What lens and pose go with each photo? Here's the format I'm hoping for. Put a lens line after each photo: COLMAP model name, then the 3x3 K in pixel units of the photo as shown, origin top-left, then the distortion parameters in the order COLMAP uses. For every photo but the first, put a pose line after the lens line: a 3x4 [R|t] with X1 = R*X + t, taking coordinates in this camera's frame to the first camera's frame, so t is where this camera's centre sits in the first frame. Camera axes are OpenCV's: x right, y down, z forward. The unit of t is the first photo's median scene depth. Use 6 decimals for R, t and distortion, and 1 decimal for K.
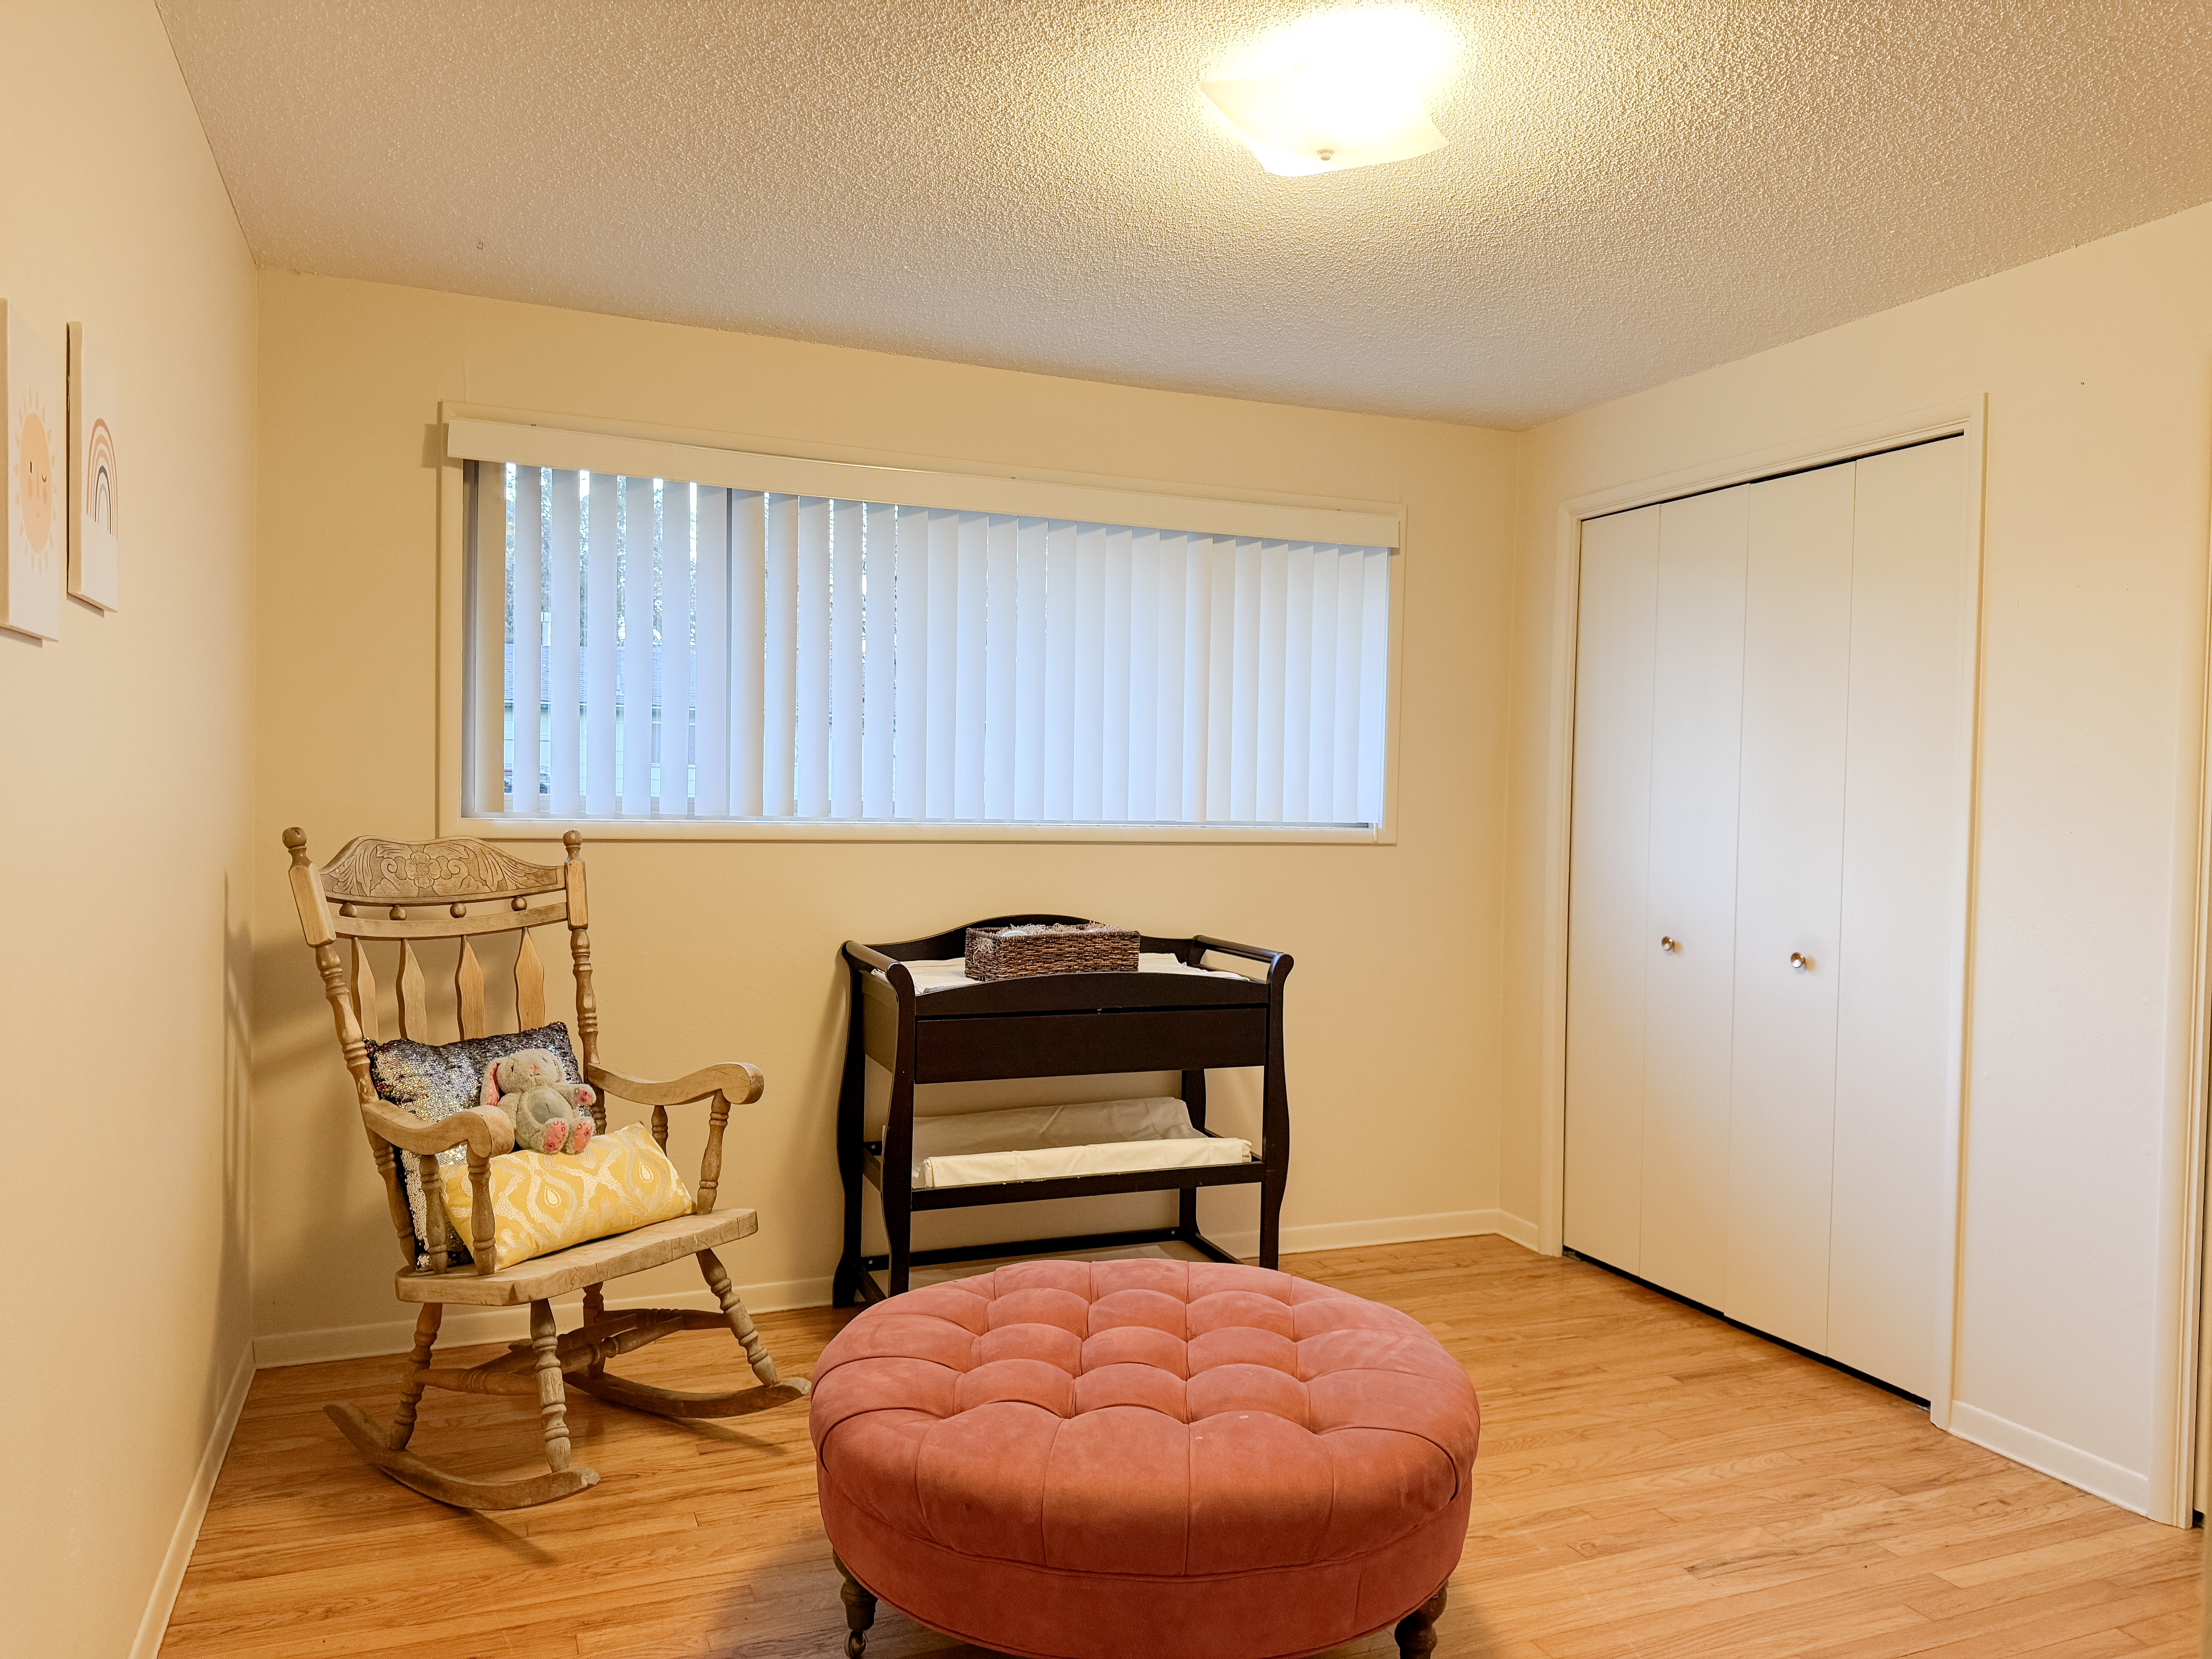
lens RADIAL K [[1555.5, 0, 1103.3], [0, 1555.5, 834.1], [0, 0, 1]] dist [0.050824, -0.031483]
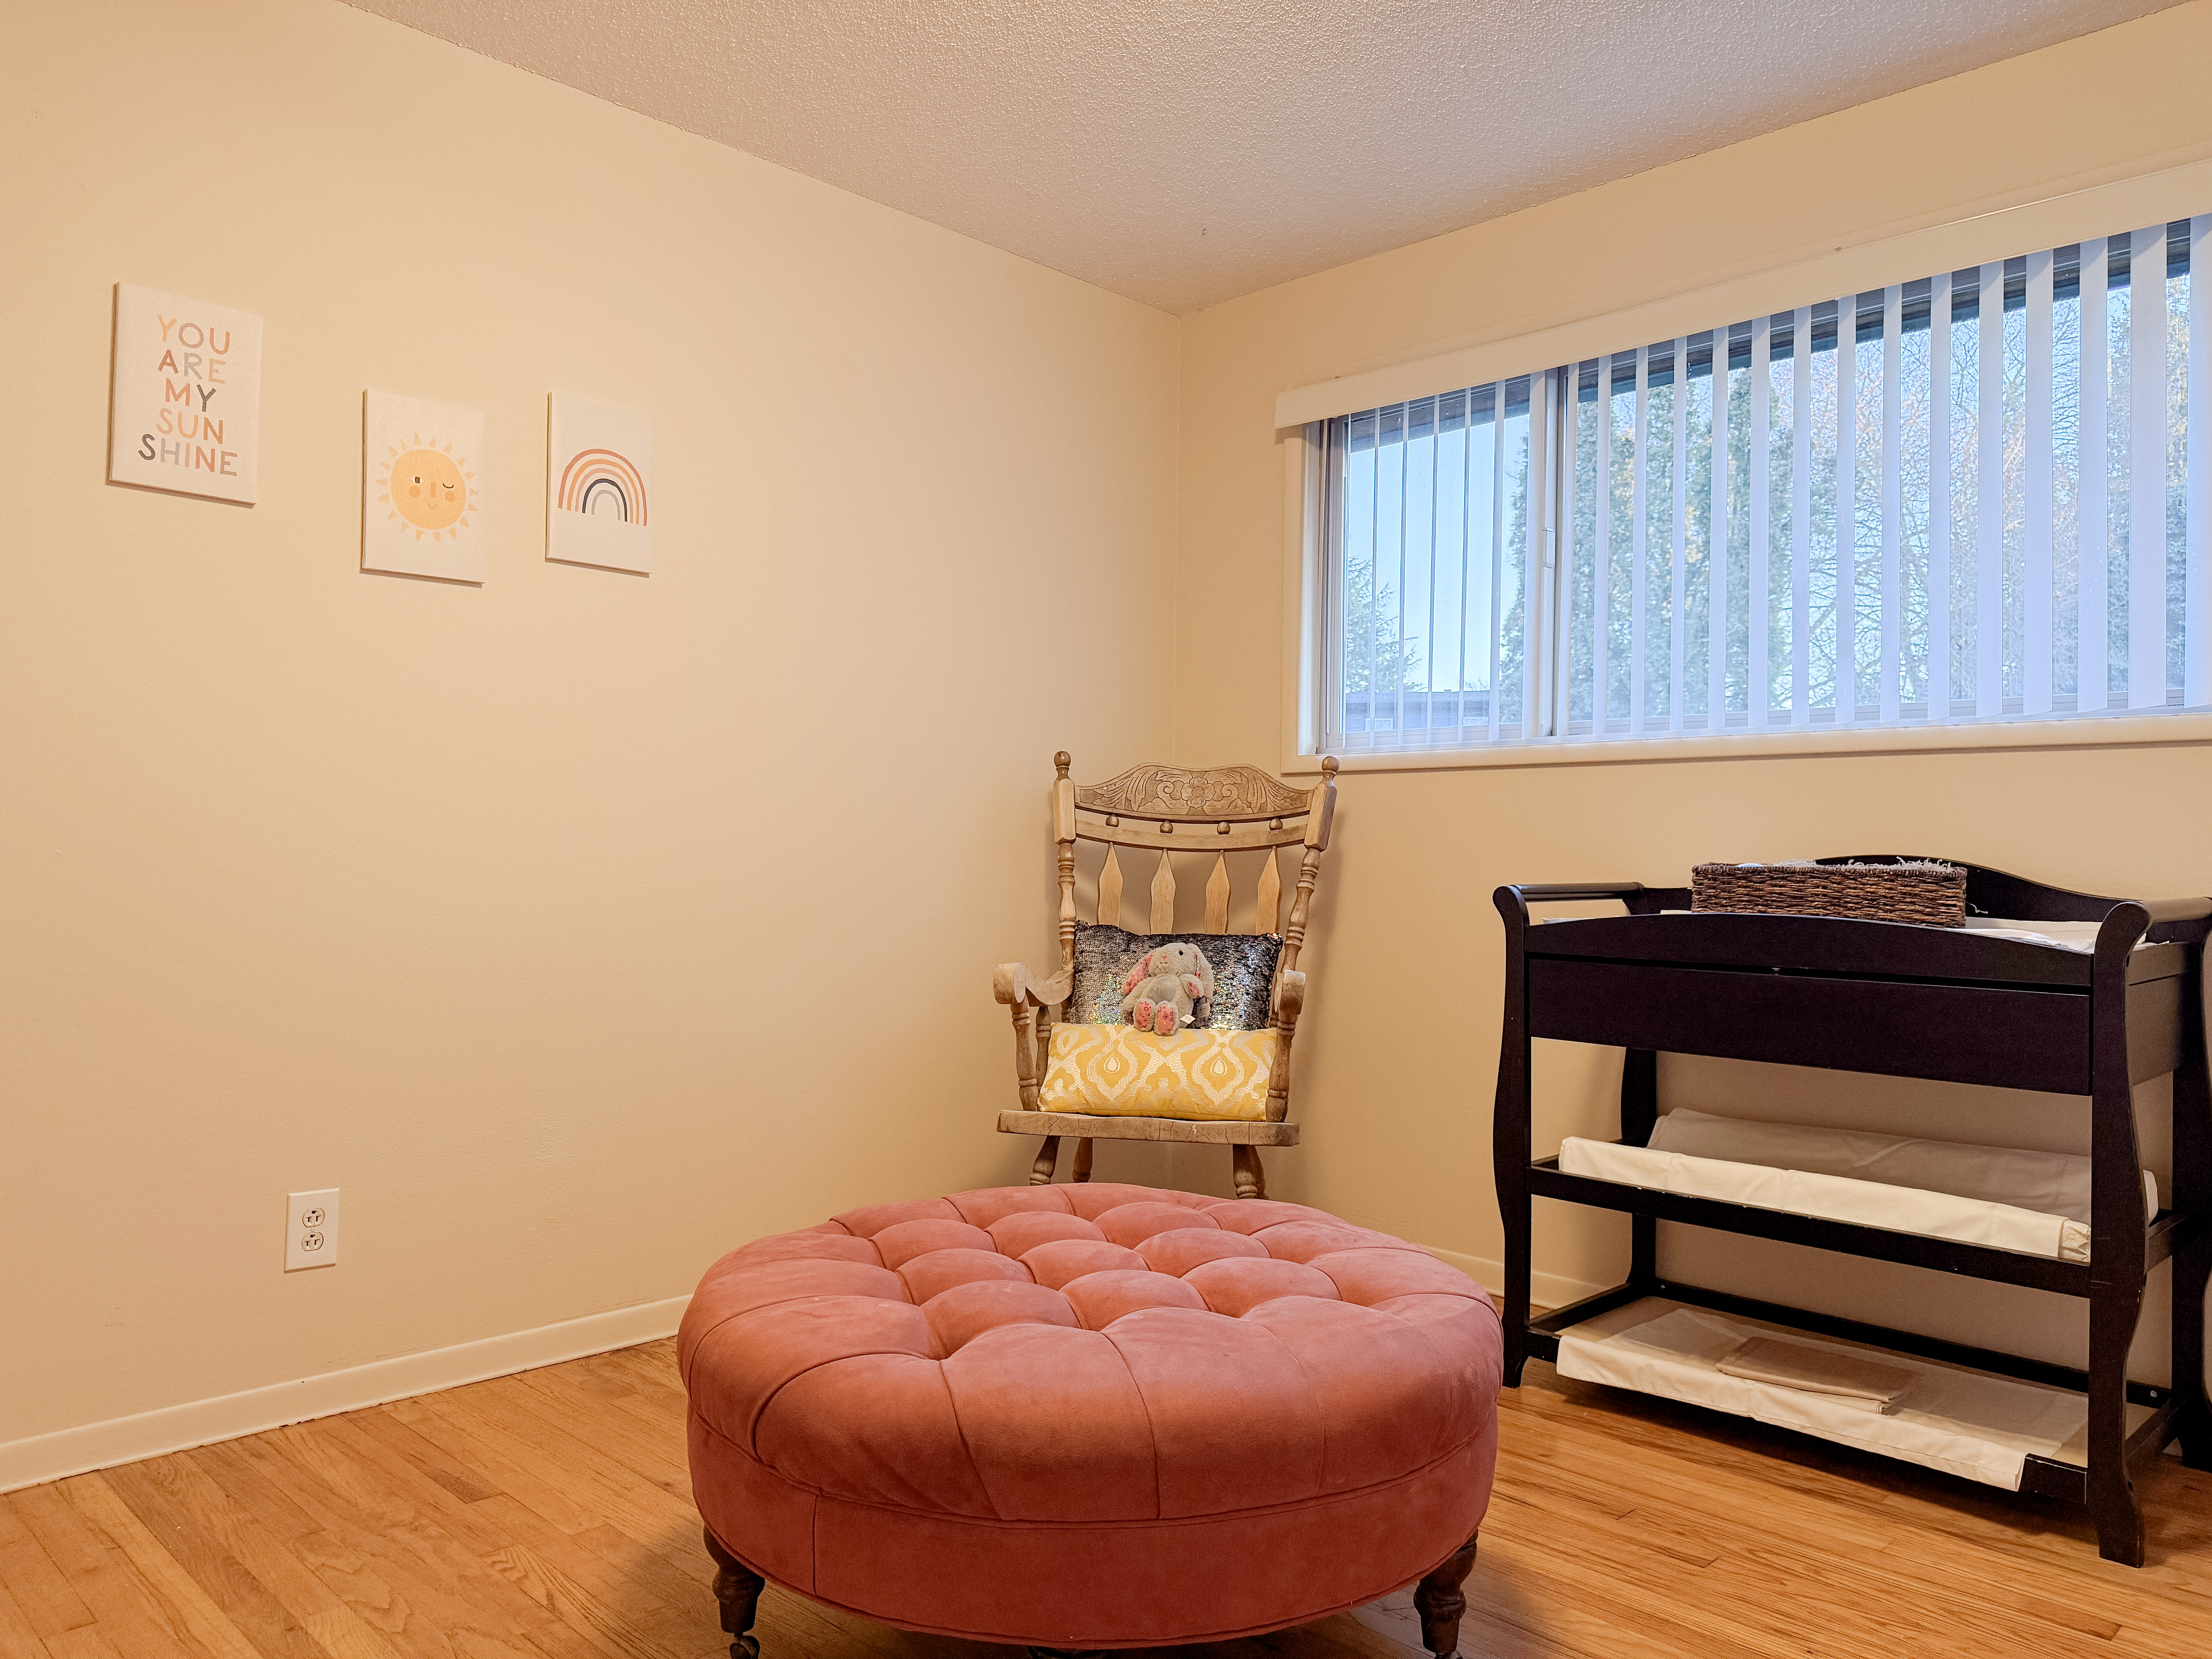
lens RADIAL K [[1555.5, 0, 1107.9], [0, 1555.5, 824.9], [0, 0, 1]] dist [0.050824, -0.031483]
pose [[0.406483, -0.026306, -0.913280, 0.590658], [-0.034286, 0.998442, -0.044019, 0.101204], [0.913015, 0.049205, 0.404948, 0.493479]]
